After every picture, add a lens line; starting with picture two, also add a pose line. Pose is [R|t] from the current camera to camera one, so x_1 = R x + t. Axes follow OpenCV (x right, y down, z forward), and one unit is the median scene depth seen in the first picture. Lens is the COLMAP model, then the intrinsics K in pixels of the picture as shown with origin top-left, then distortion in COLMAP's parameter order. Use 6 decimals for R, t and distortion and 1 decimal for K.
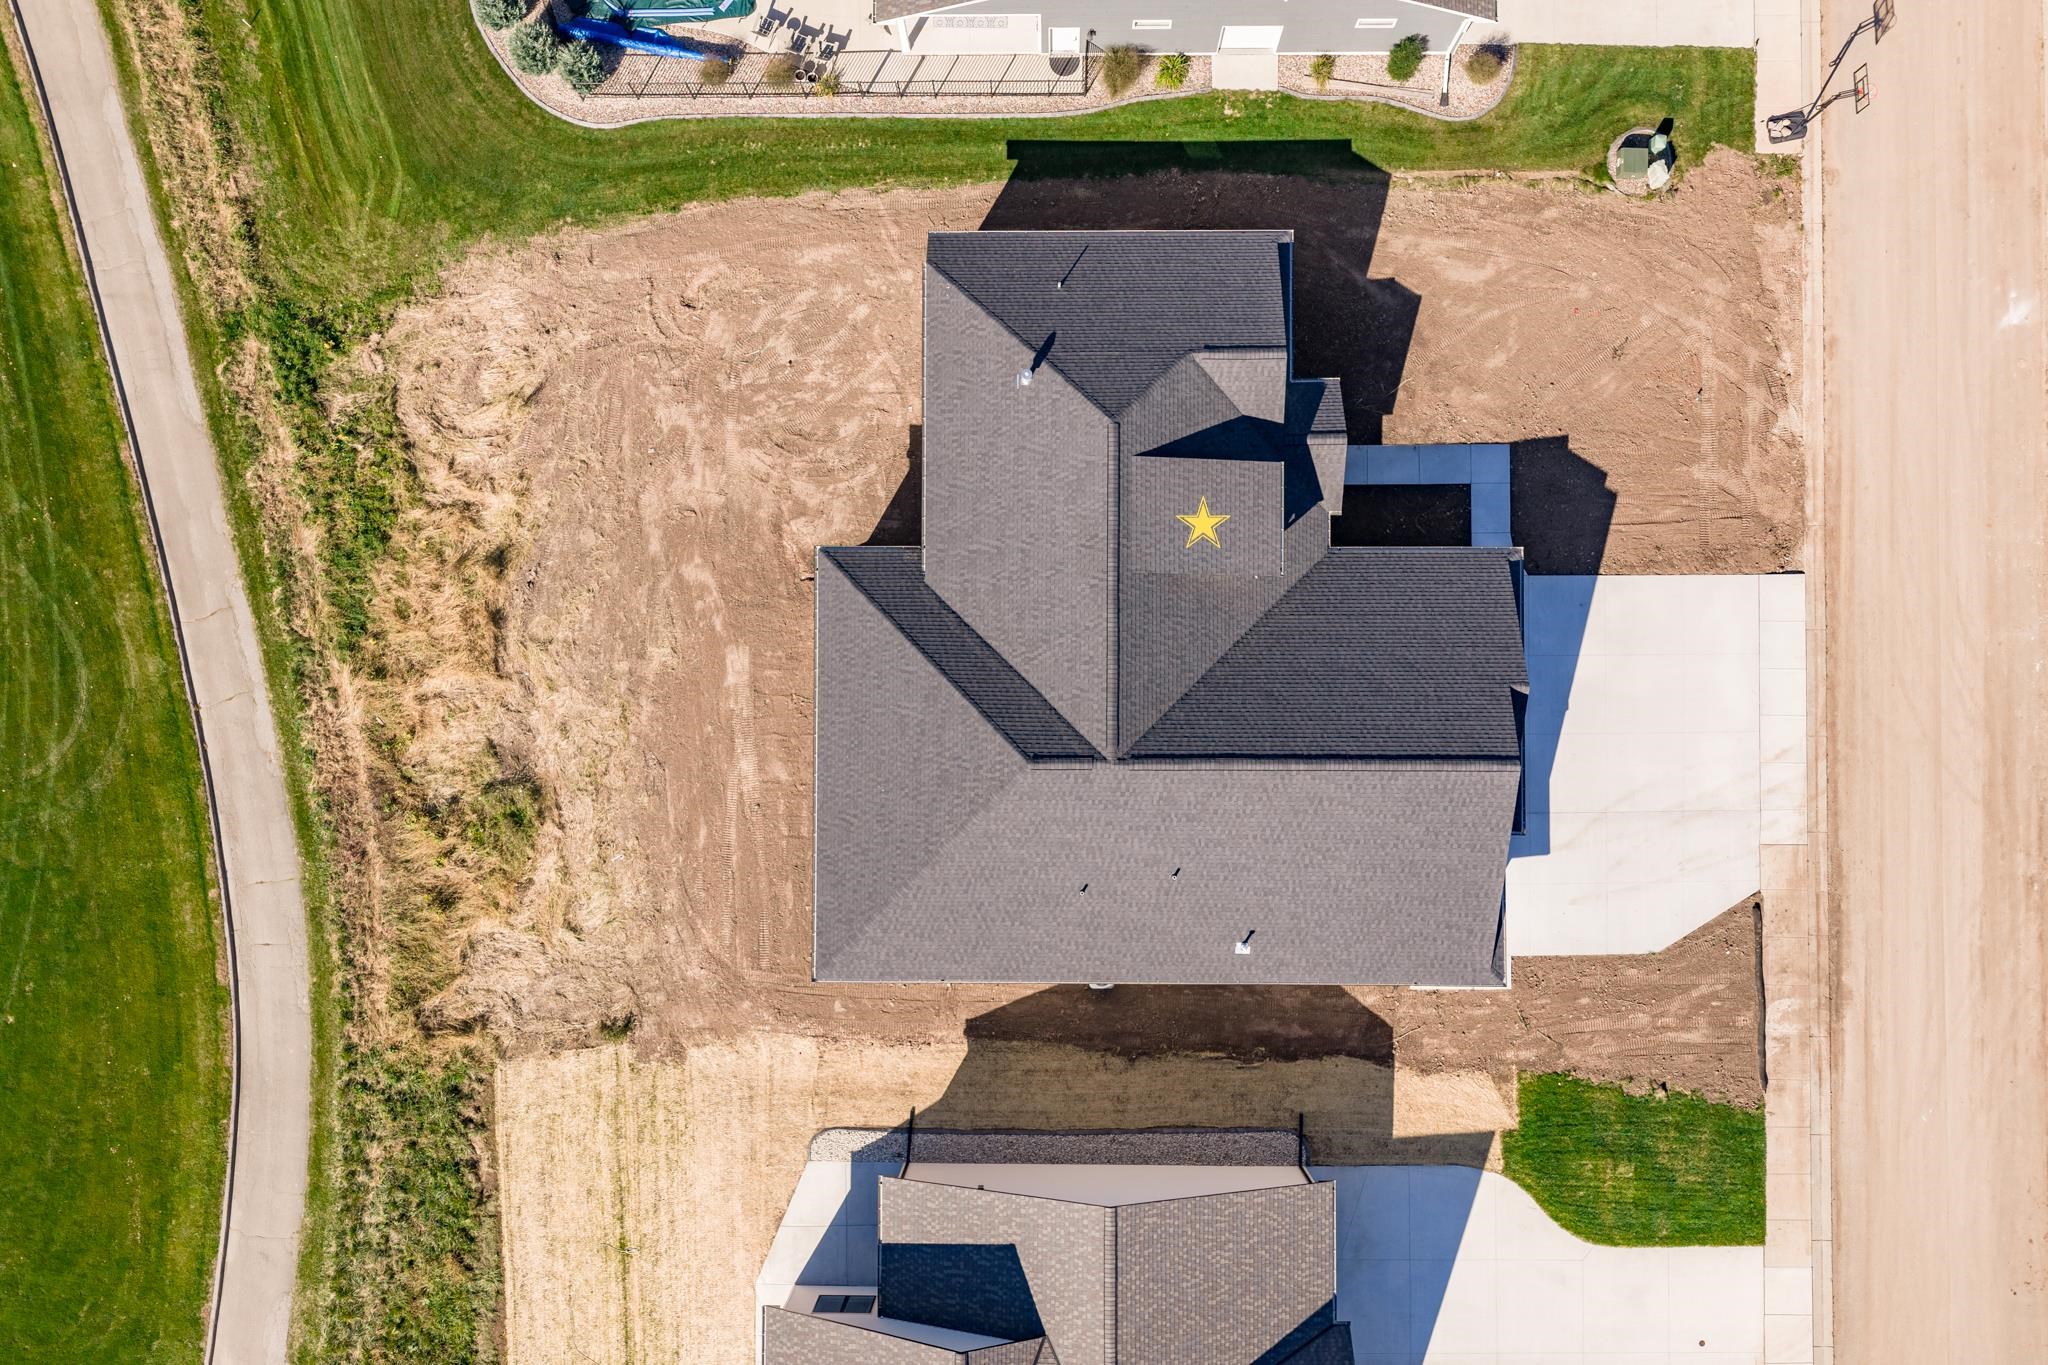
lens RADIAL K [[1688.7, 0, 1031.6], [0, 1688.7, 692.7], [0, 0, 1]] dist [0.023140, -0.034357]
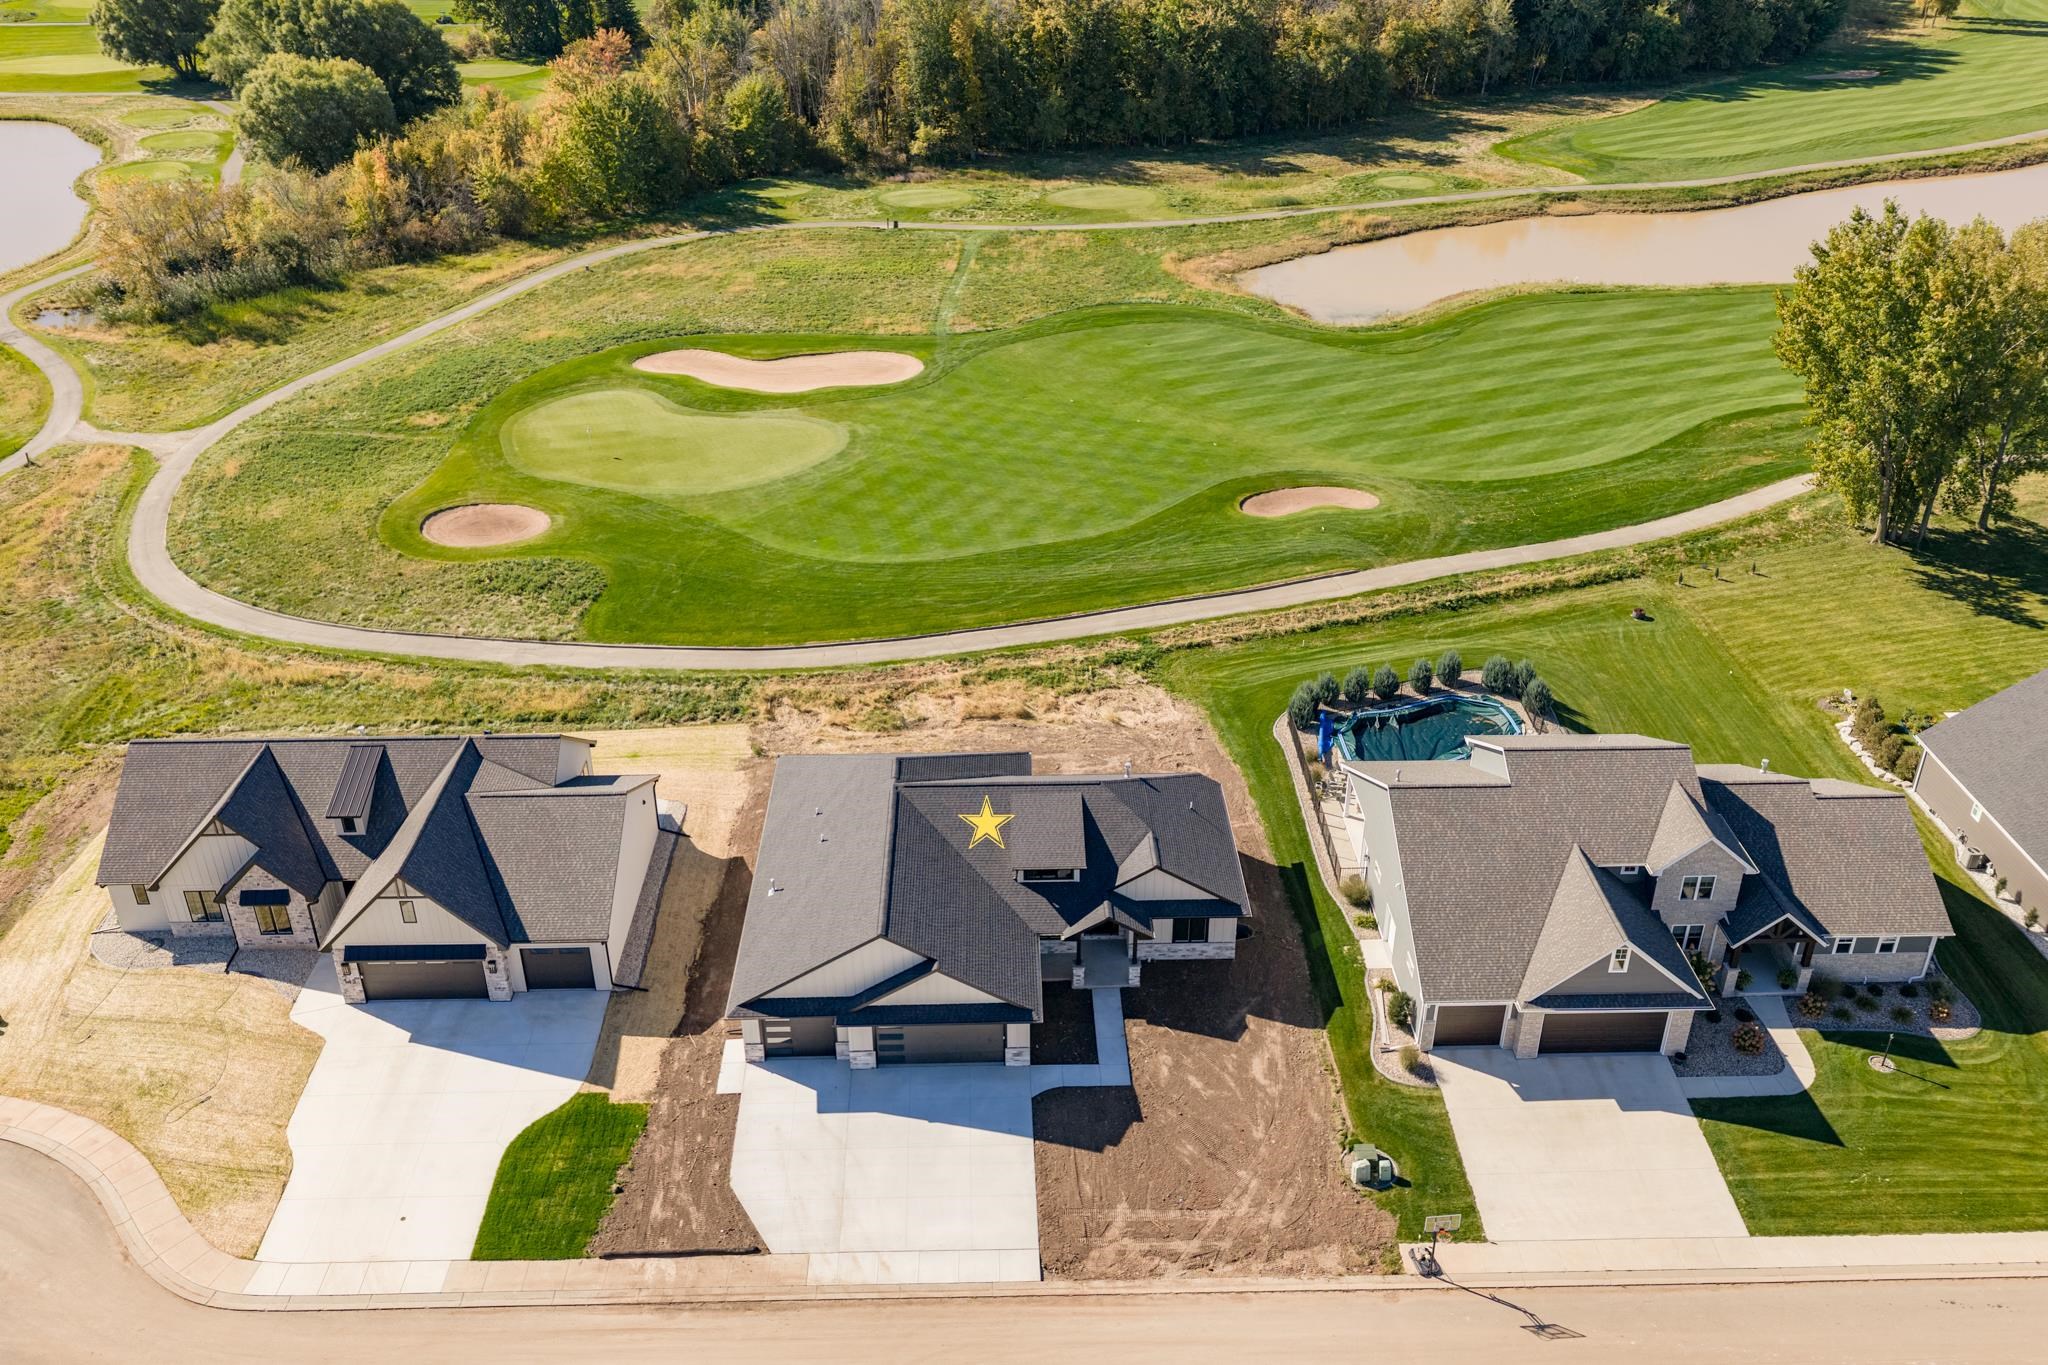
lens RADIAL K [[1651.3, 0, 1028.8], [0, 1651.3, 685.6], [0, 0, 1]] dist [0.010548, -0.015621]
pose [[0.026743, 0.511529, -0.858850, 1.210951], [-0.999358, 0.034165, -0.010769, -0.063651], [0.023834, 0.858587, 0.512114, 0.075008]]
